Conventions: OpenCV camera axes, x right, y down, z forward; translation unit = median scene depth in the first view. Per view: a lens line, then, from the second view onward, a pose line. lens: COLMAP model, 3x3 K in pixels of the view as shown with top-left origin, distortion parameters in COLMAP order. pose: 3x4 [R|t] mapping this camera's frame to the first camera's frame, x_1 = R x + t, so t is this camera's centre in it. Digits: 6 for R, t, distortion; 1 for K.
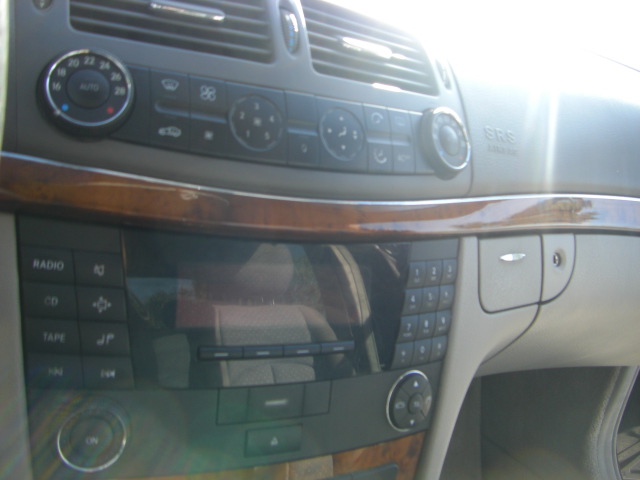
lens RADIAL K [[722.7, 0, 356.8], [0, 722.7, 204.0], [0, 0, 1]] dist [-0.174509, 0.092994]
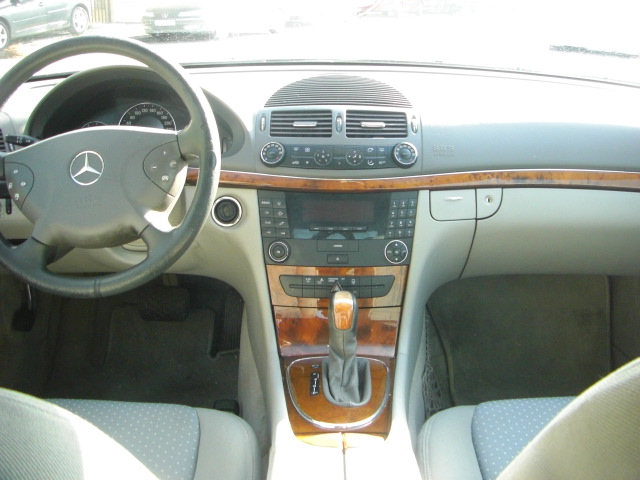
lens RADIAL K [[722.7, 0, 356.8], [0, 722.7, 204.0], [0, 0, 1]] dist [-0.174509, 0.092994]
pose [[0.843915, -0.082234, -0.530137, 1.568791], [0.060041, 0.996451, -0.058990, 0.277035], [0.533107, 0.017953, 0.845857, -1.541806]]
